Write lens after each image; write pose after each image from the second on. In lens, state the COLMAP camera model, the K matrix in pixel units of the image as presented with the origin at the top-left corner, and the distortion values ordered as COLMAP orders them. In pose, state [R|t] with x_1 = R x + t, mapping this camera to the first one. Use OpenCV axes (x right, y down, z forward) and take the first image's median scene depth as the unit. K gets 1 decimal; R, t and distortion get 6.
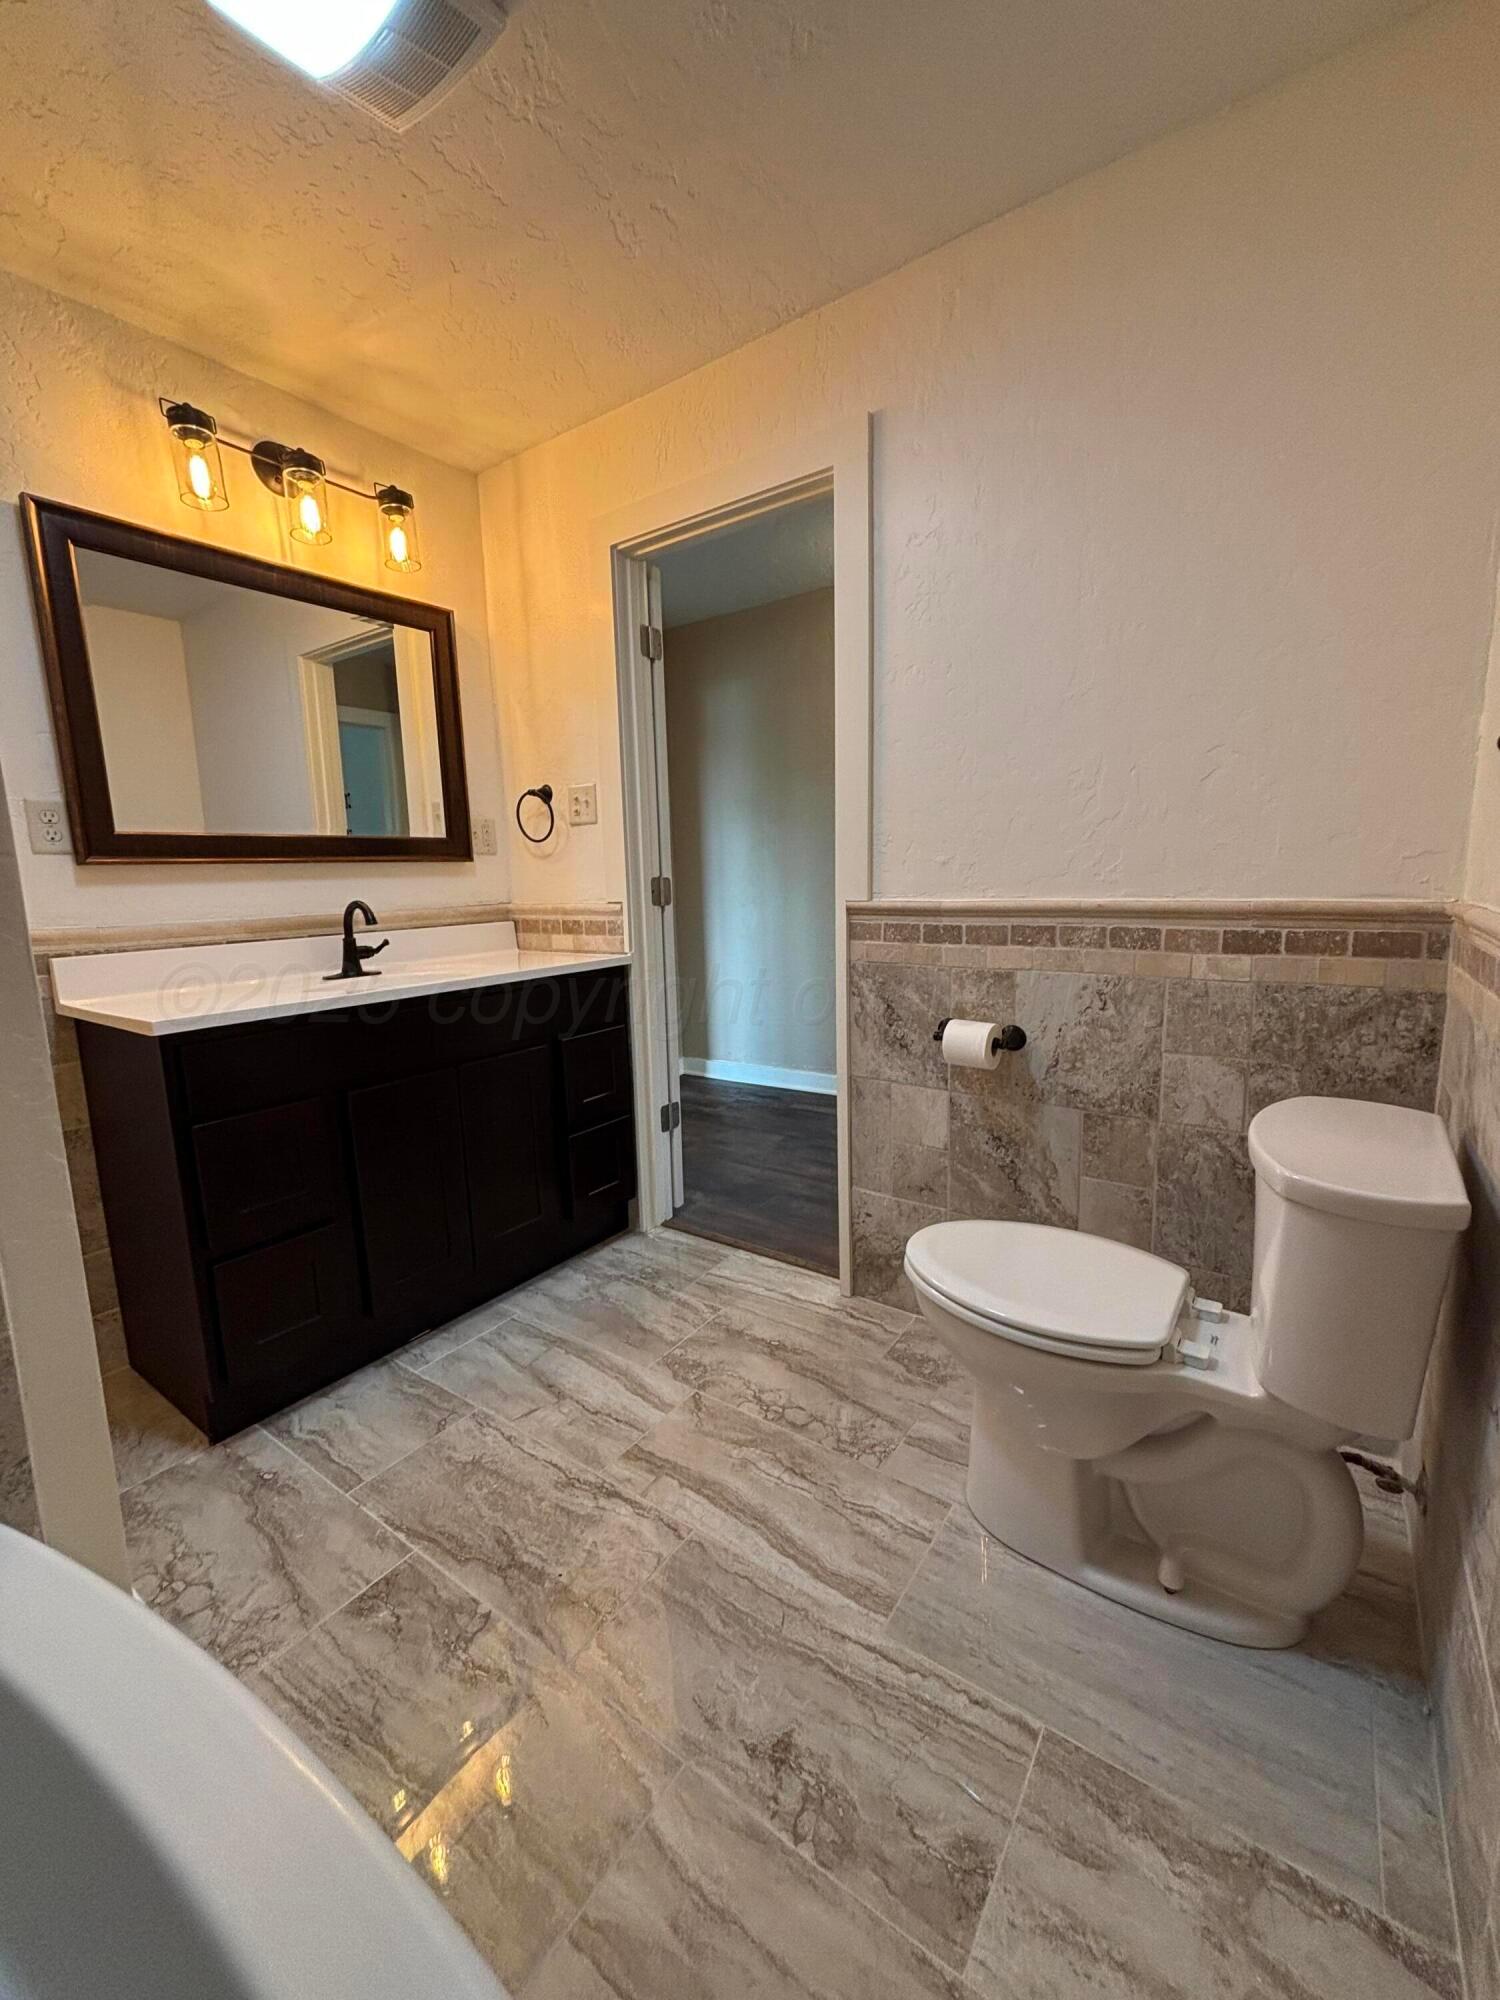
lens RADIAL K [[803.9, 0, 743.8], [0, 803.9, 996.1], [0, 0, 1]] dist [-0.002282, -0.000106]
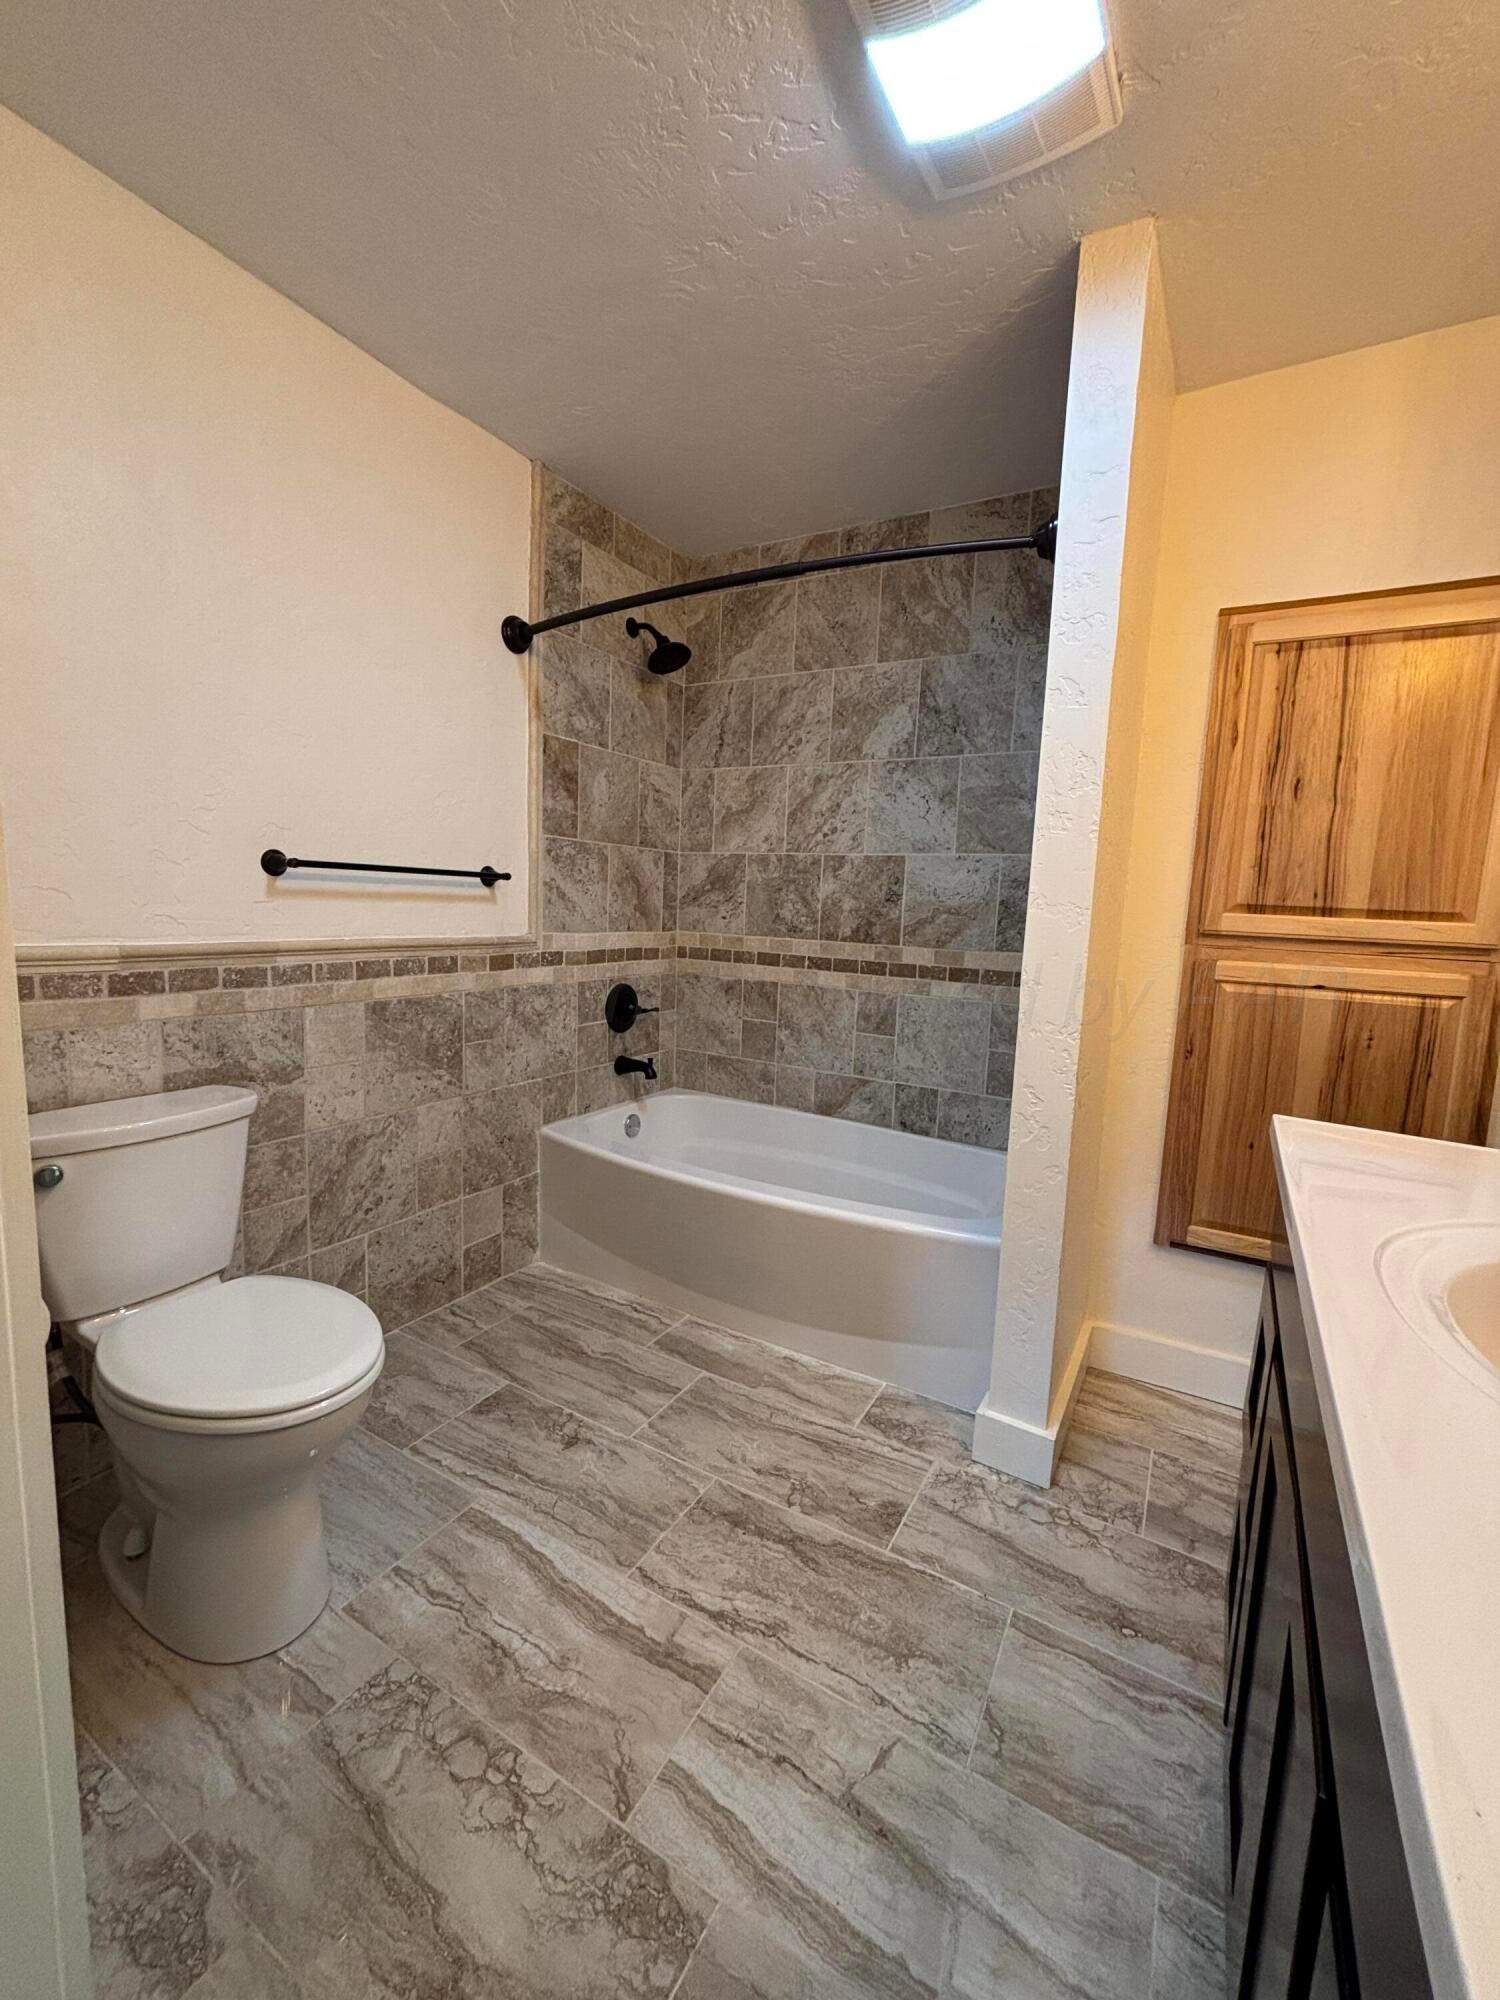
lens RADIAL K [[803.9, 0, 743.8], [0, 803.9, 996.1], [0, 0, 1]] dist [-0.002282, -0.000106]
pose [[-0.996041, -0.005403, -0.088731, -0.107224], [-0.029141, 0.962840, 0.268495, -0.282406], [0.083983, 0.270018, -0.959186, 1.649766]]
